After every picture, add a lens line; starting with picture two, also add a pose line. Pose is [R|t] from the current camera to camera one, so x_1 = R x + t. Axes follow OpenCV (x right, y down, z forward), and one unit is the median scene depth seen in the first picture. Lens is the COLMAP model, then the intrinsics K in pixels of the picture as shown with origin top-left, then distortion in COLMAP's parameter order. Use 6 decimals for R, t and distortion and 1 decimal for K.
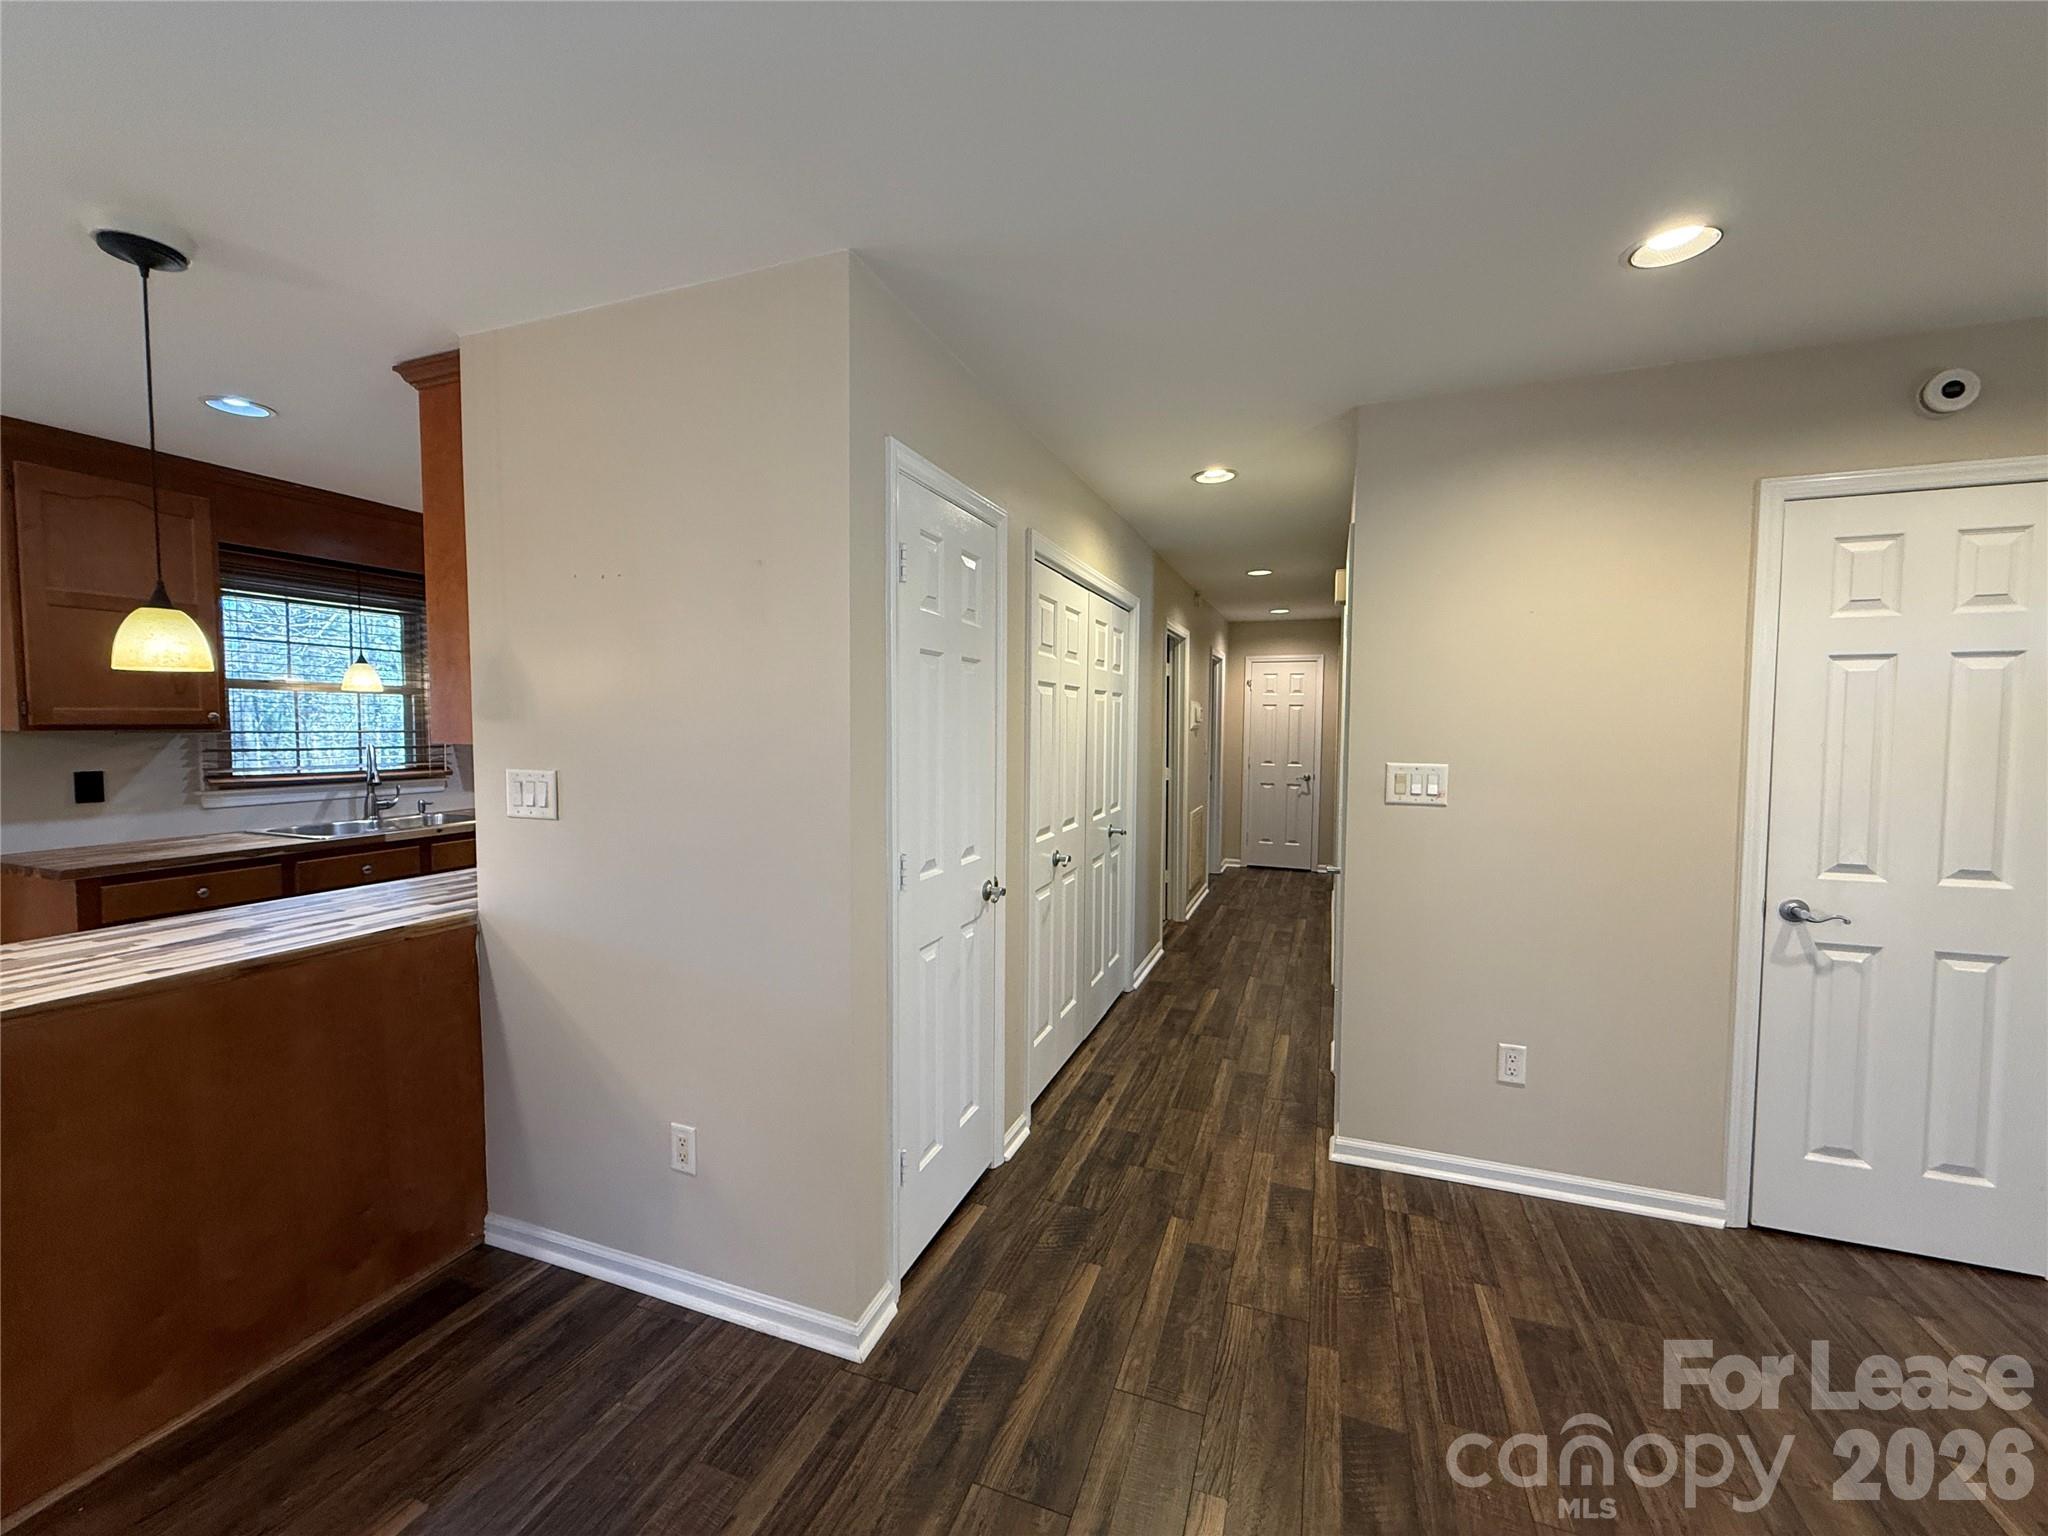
lens RADIAL K [[817.3, 0, 1027.9], [0, 817.3, 762.3], [0, 0, 1]] dist [0.000832, -0.000175]
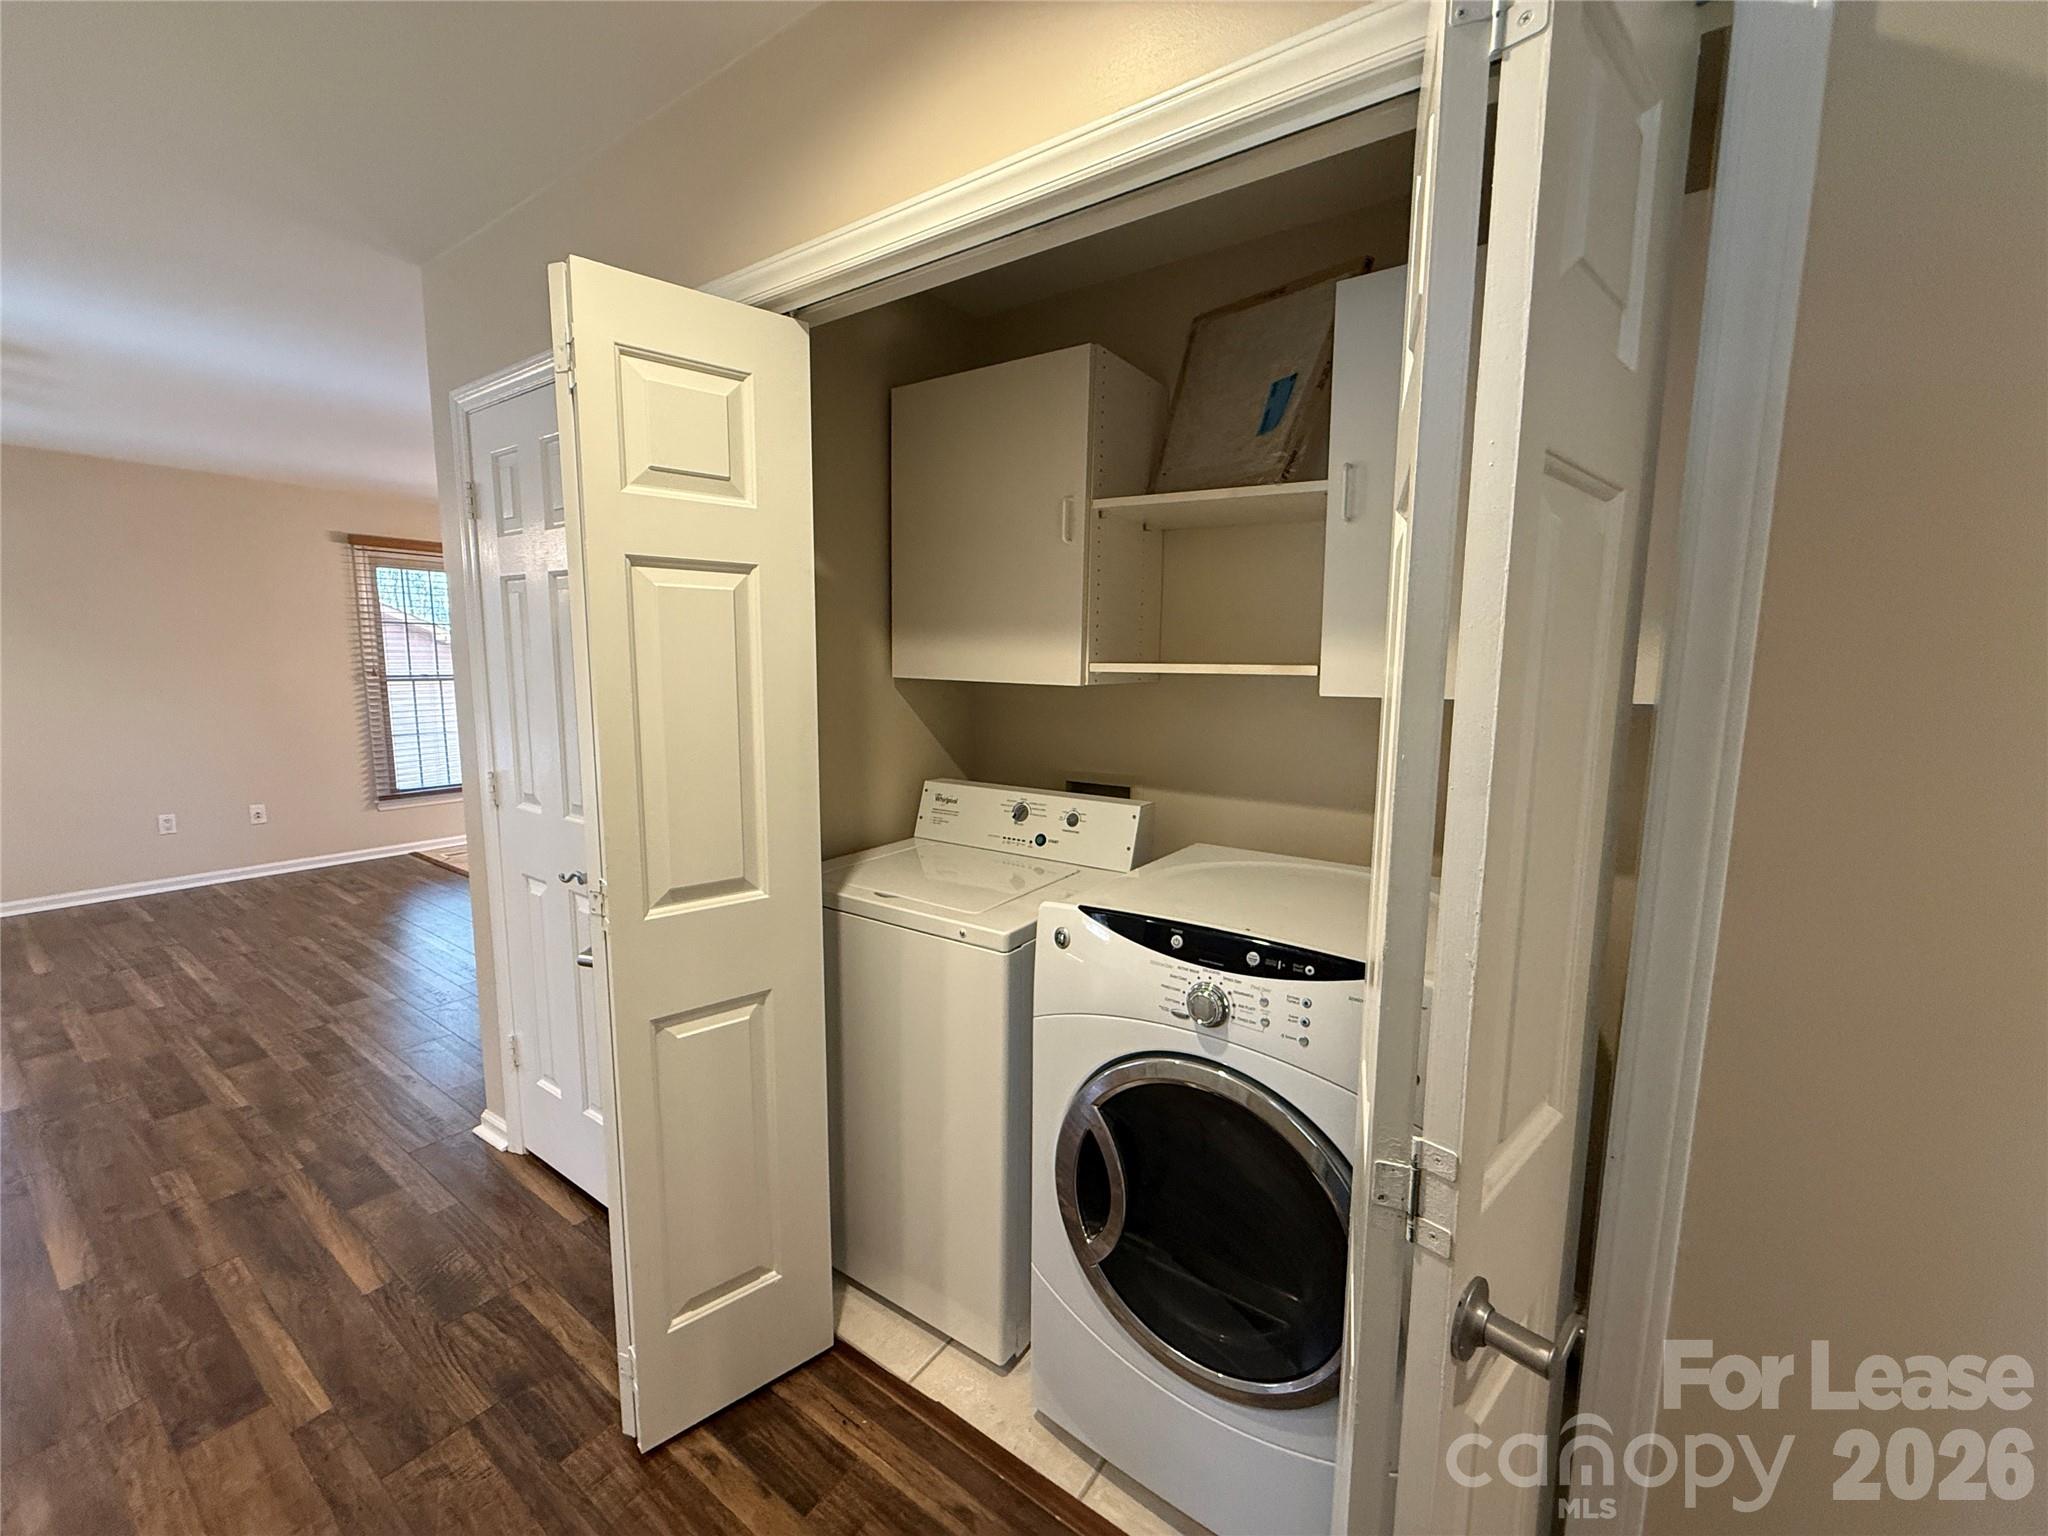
lens RADIAL K [[817.3, 0, 1037.0], [0, 817.3, 764.3], [0, 0, 1]] dist [0.000832, -0.000175]
pose [[-0.248915, 0.100186, -0.963330, 0.601499], [-0.072275, 0.989941, 0.121628, -0.070687], [0.965825, 0.099900, -0.239170, 1.615980]]
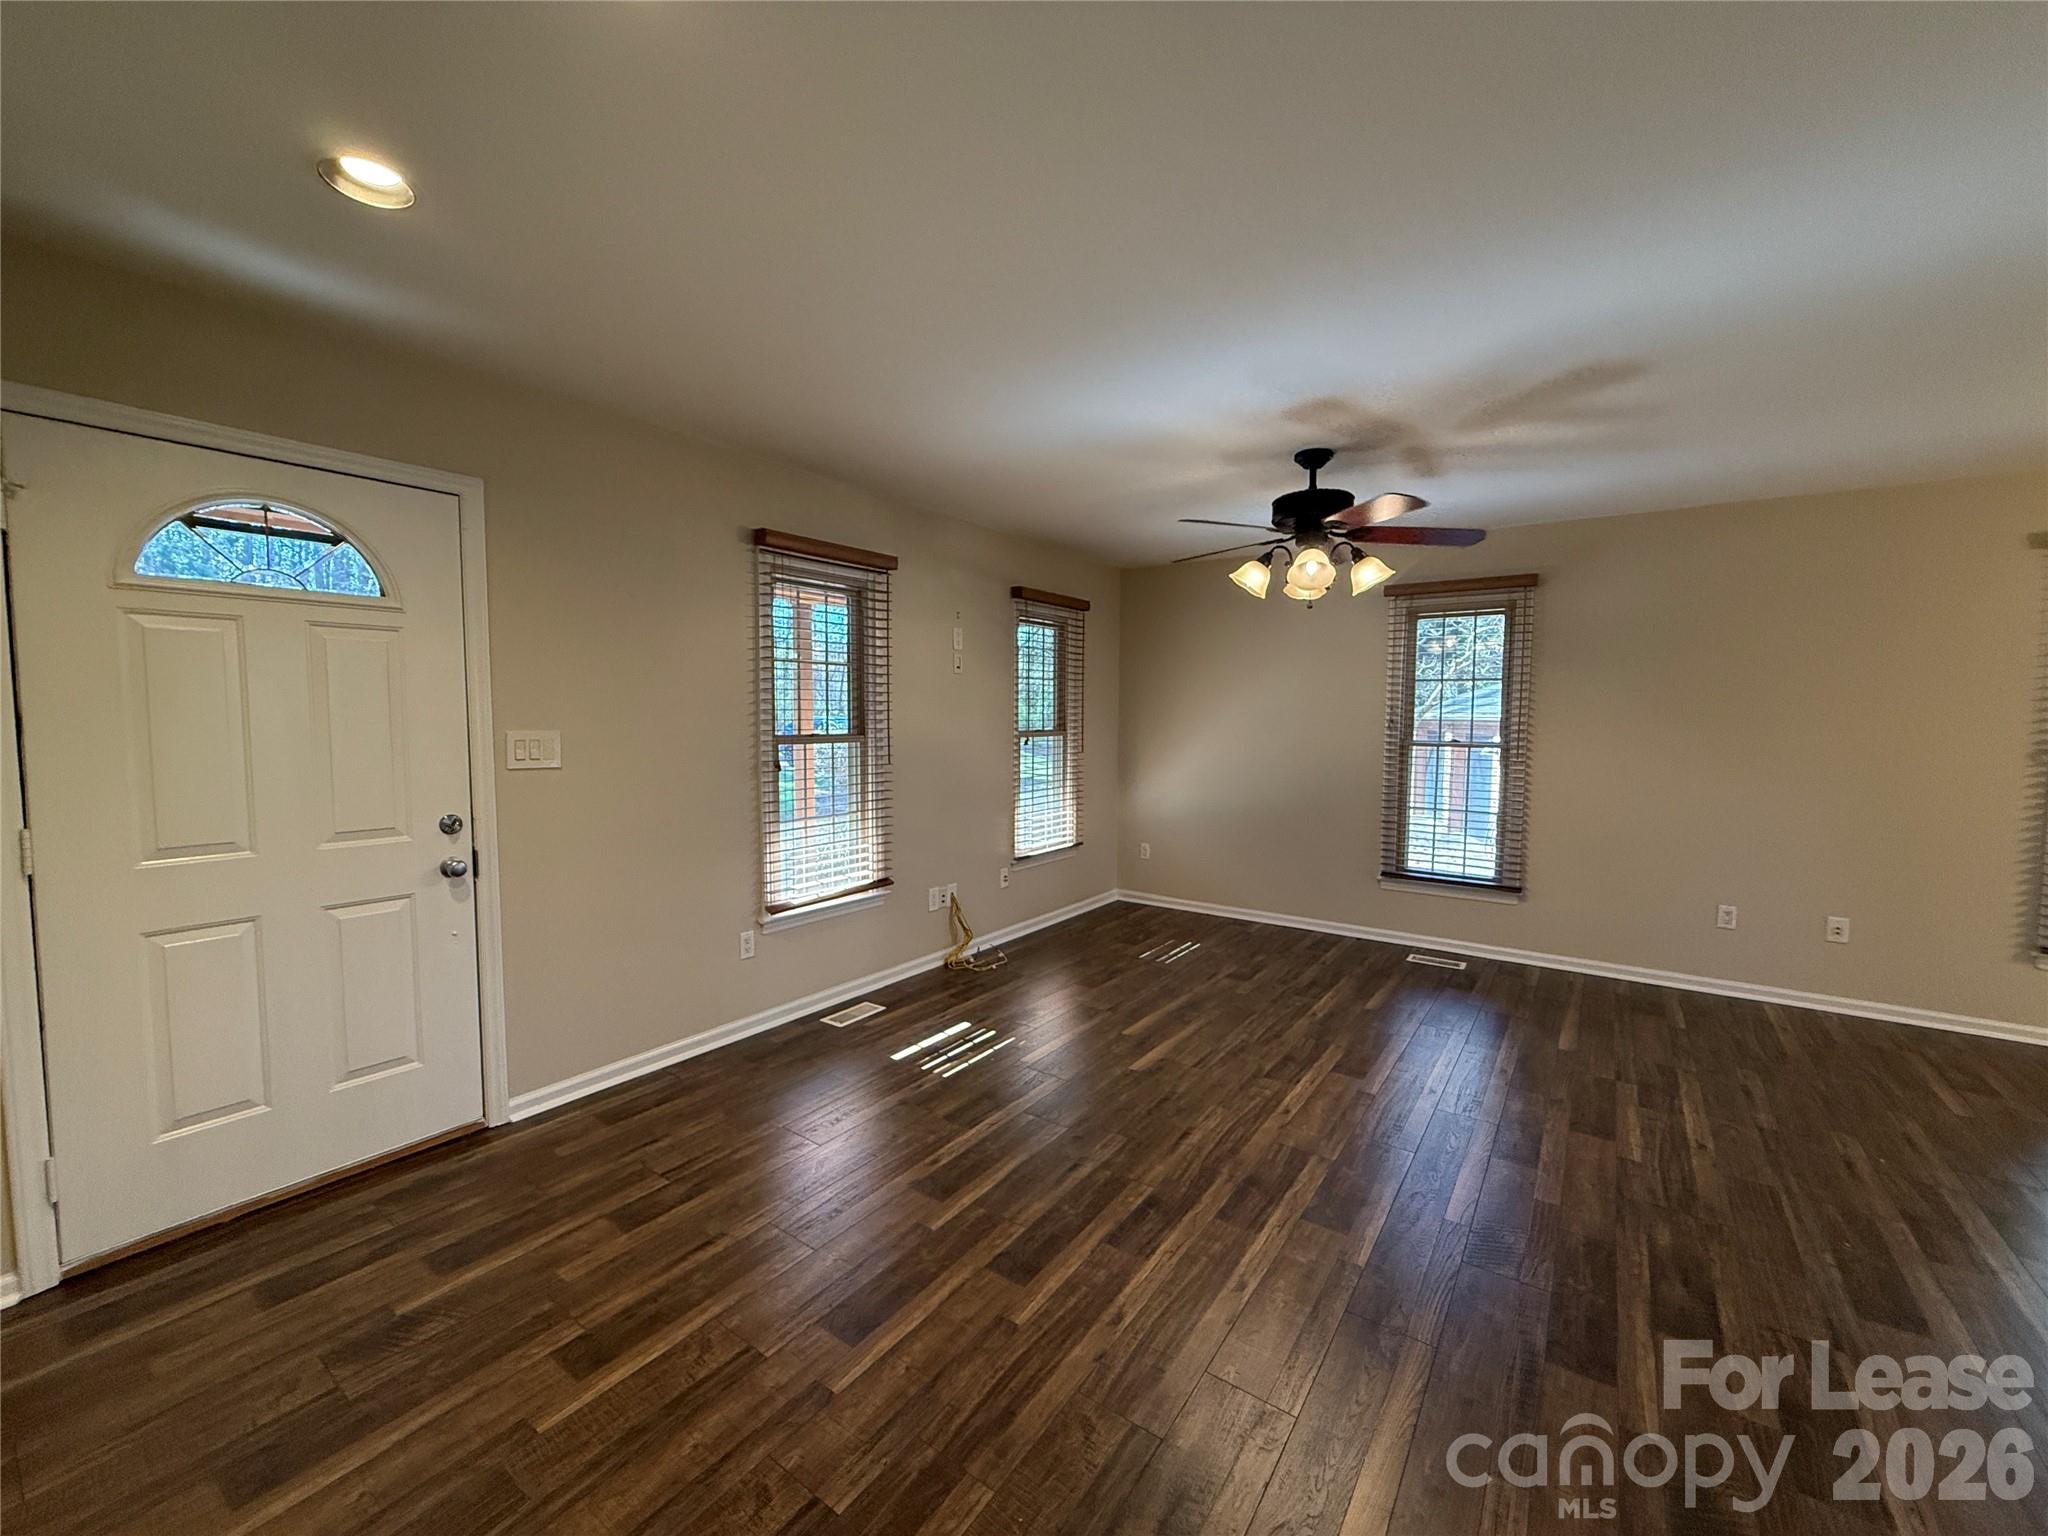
lens RADIAL K [[817.3, 0, 993.9], [0, 817.3, 775.2], [0, 0, 1]] dist [0.000832, -0.000175]
pose [[-0.959666, -0.032238, 0.279289, 0.181718], [0.003099, 0.992131, 0.125168, -0.038401], [-0.281126, 0.120985, -0.952014, 1.071930]]
